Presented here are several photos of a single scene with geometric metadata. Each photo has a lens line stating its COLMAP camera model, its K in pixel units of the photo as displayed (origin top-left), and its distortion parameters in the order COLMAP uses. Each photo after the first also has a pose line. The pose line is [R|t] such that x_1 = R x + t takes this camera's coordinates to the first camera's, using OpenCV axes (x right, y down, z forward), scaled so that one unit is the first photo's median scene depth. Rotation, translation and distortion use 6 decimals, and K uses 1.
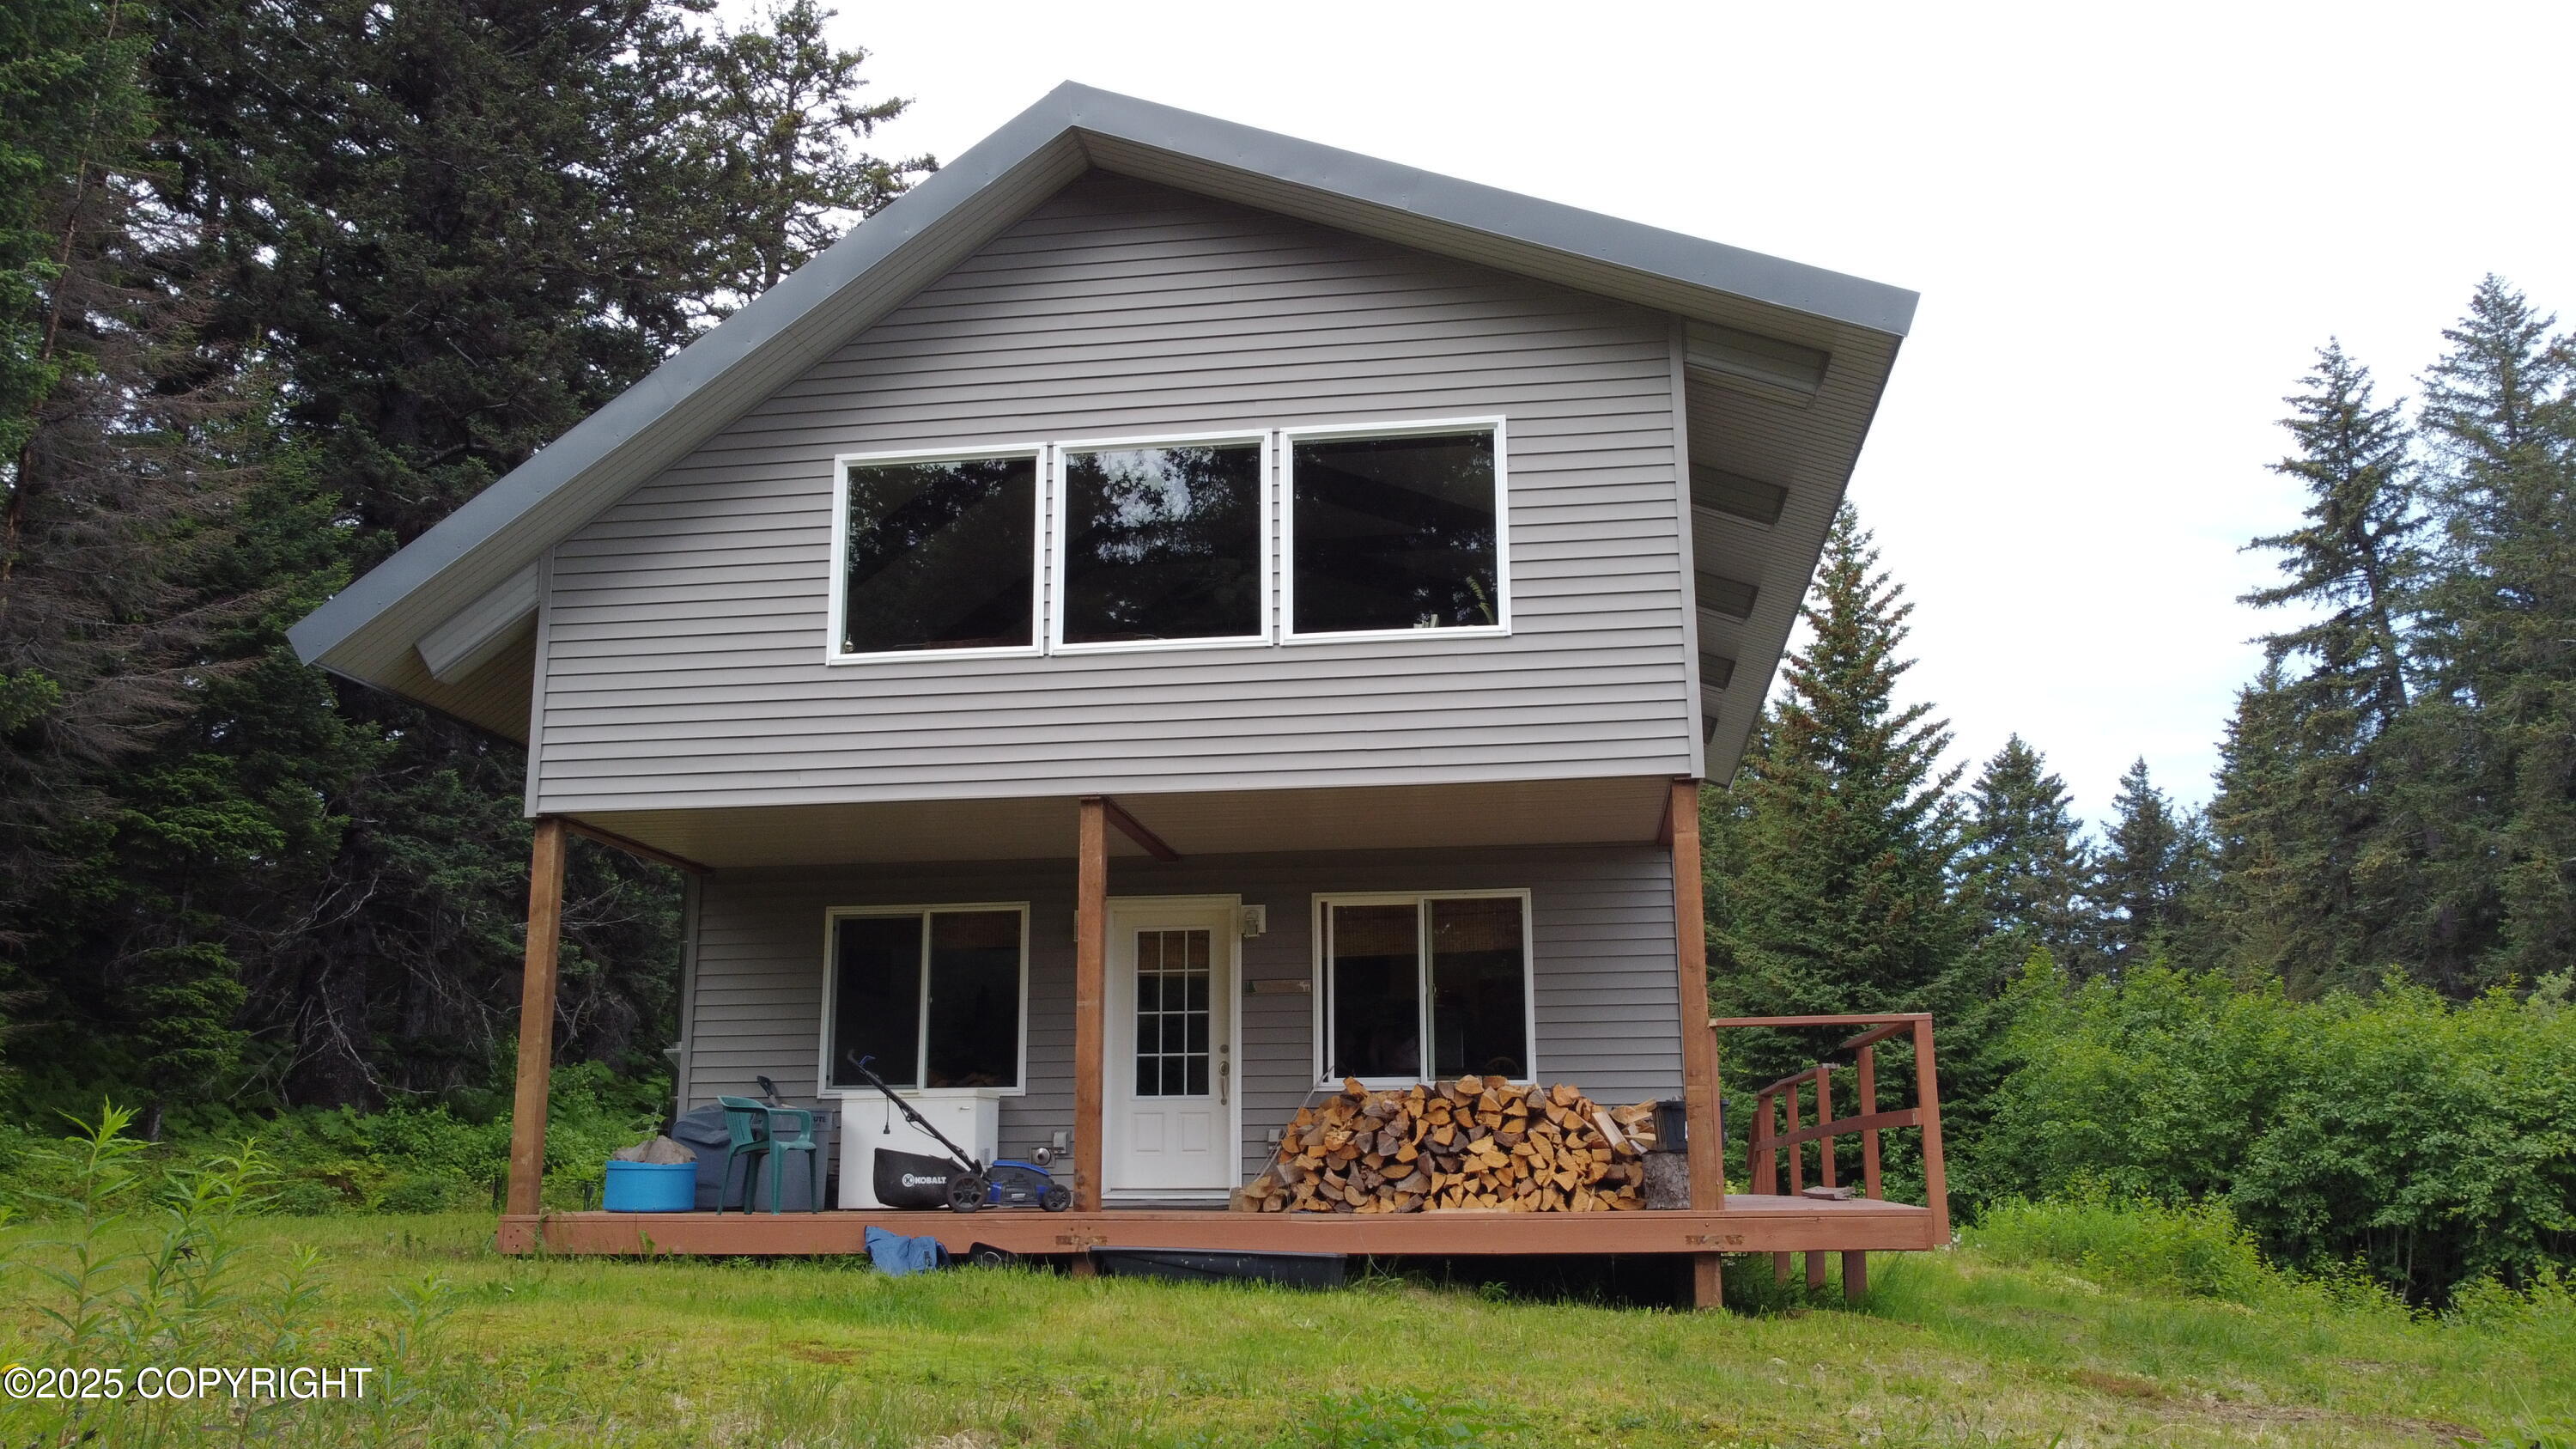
lens RADIAL K [[1951.4, 0, 1286.0], [0, 1951.4, 747.7], [0, 0, 1]] dist [0.000037, -0.006342]
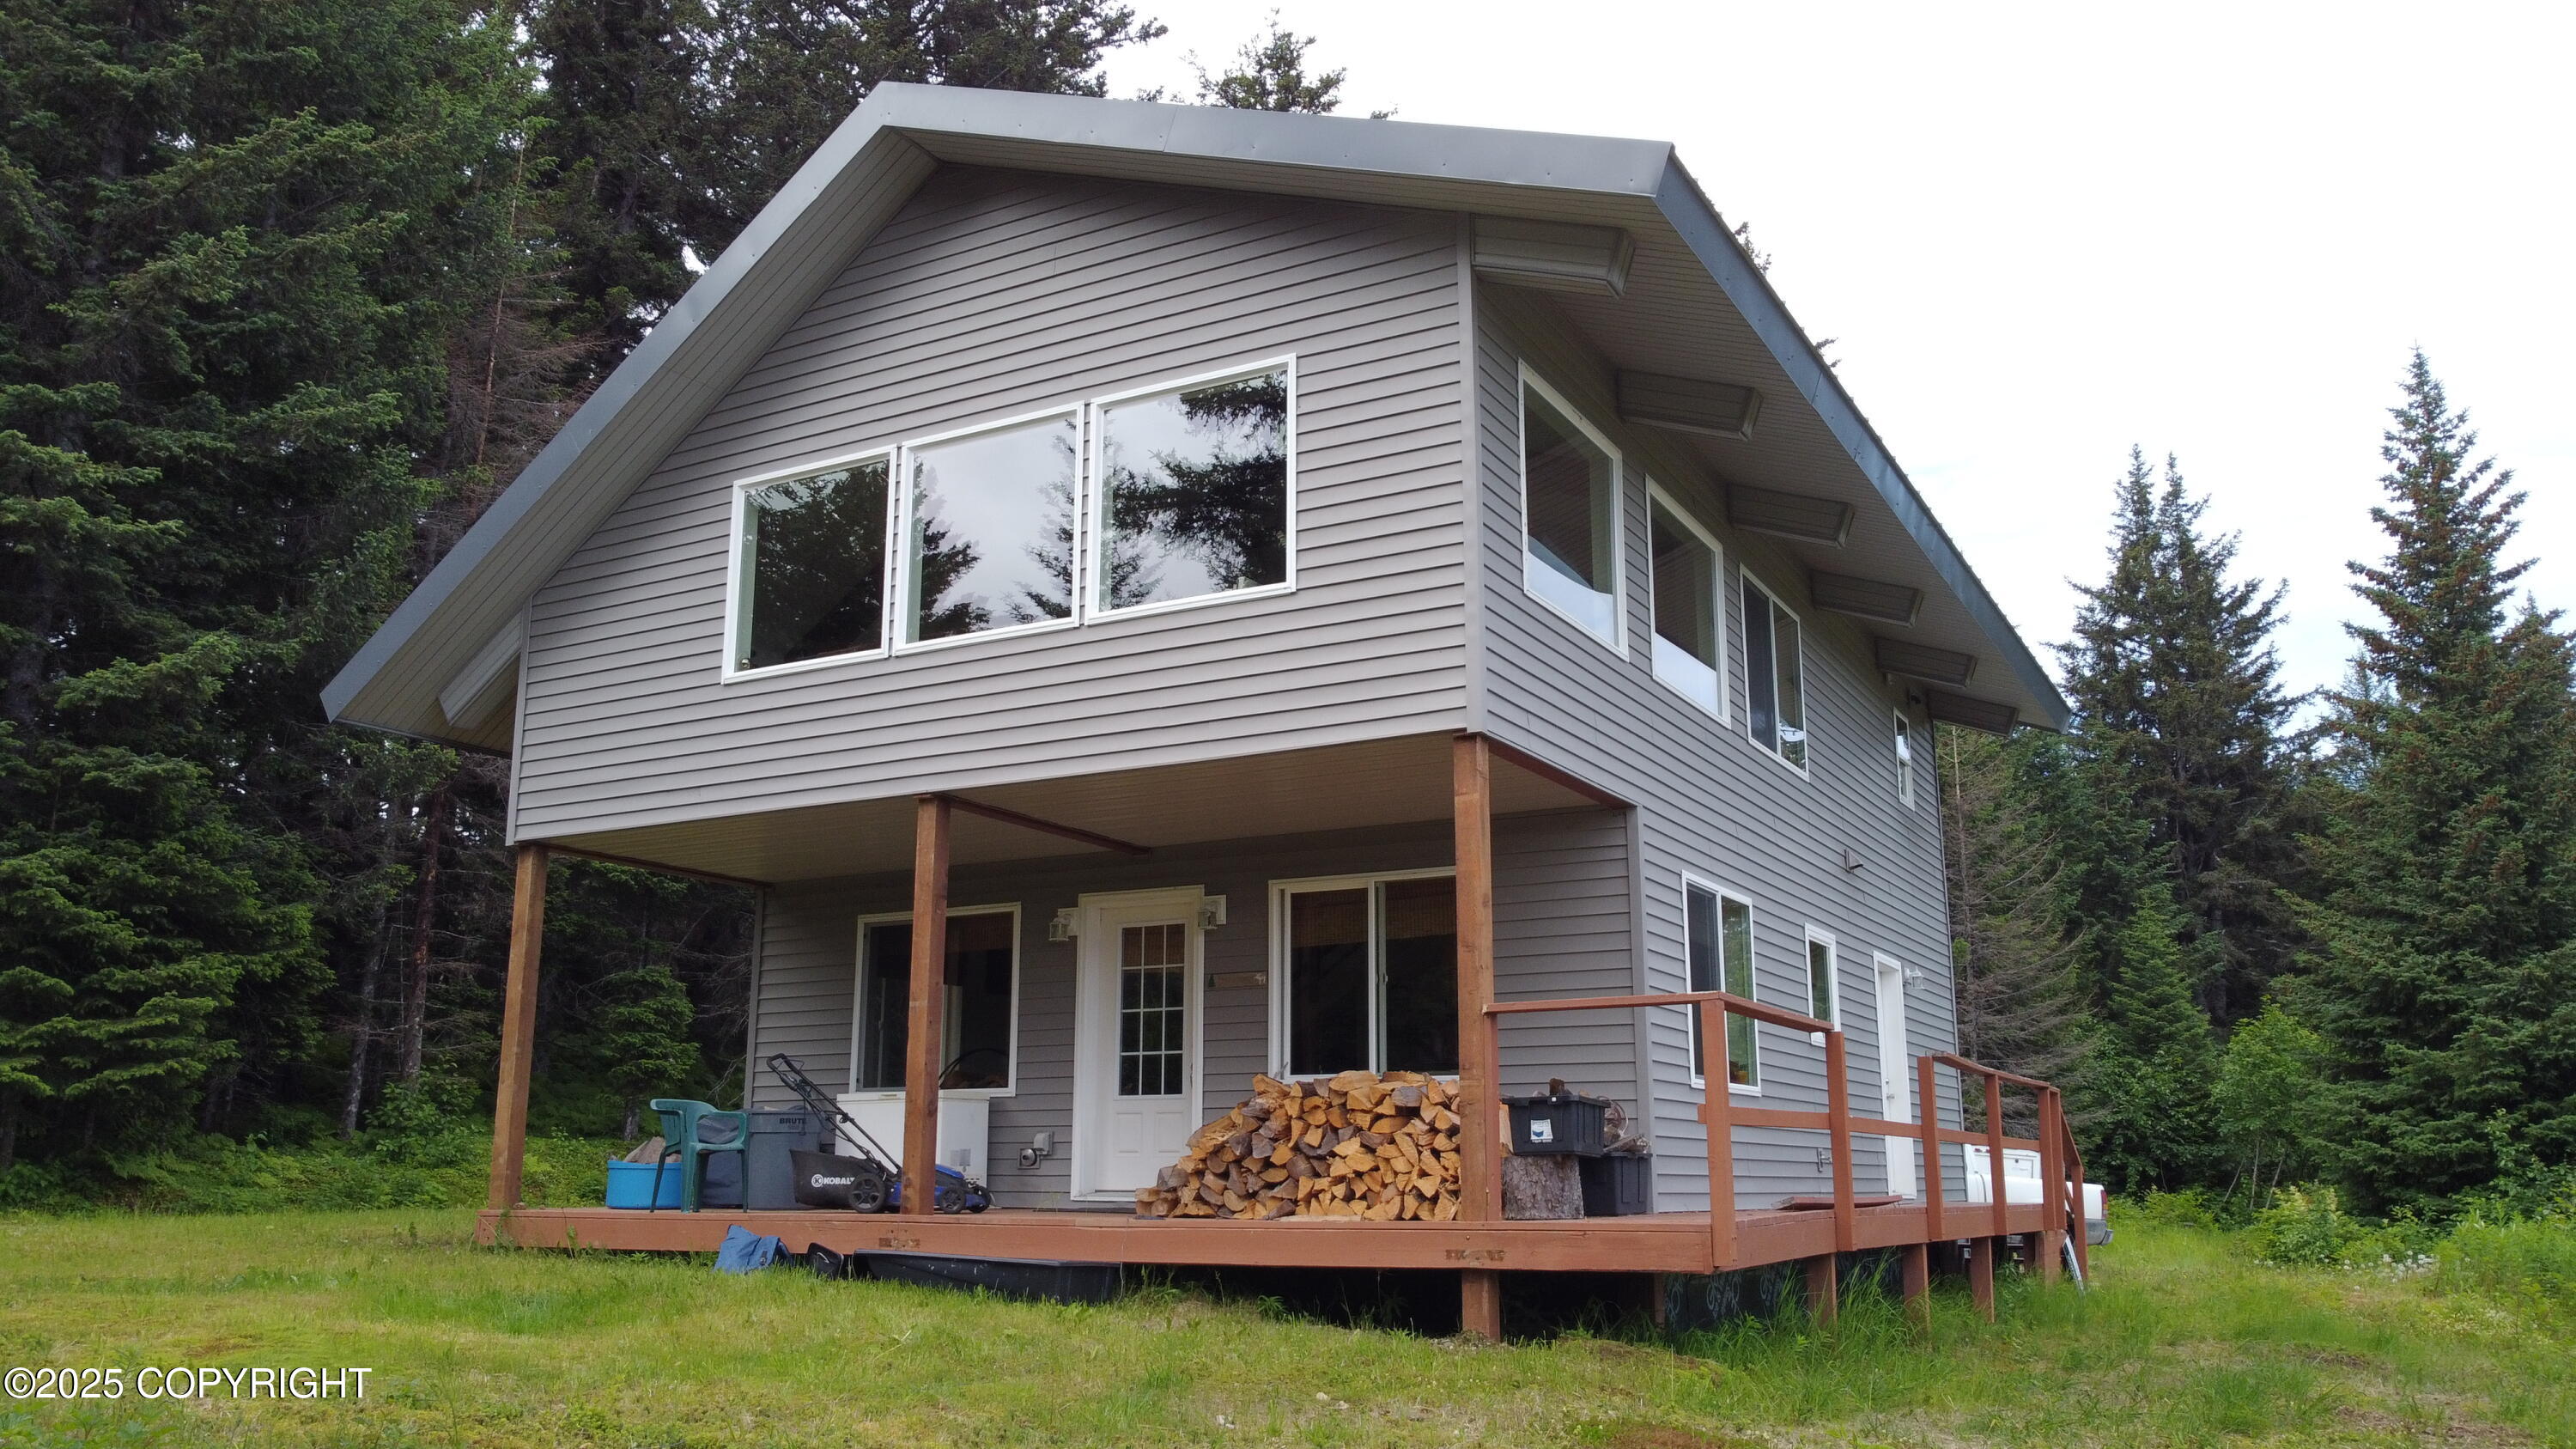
lens RADIAL K [[1951.4, 0, 1286.0], [0, 1951.4, 747.7], [0, 0, 1]] dist [0.000037, -0.006342]
pose [[0.933382, -0.070805, -0.351830, 0.365498], [0.071139, 0.997394, -0.011996, 0.022504], [0.351762, -0.013832, 0.935987, 0.118016]]
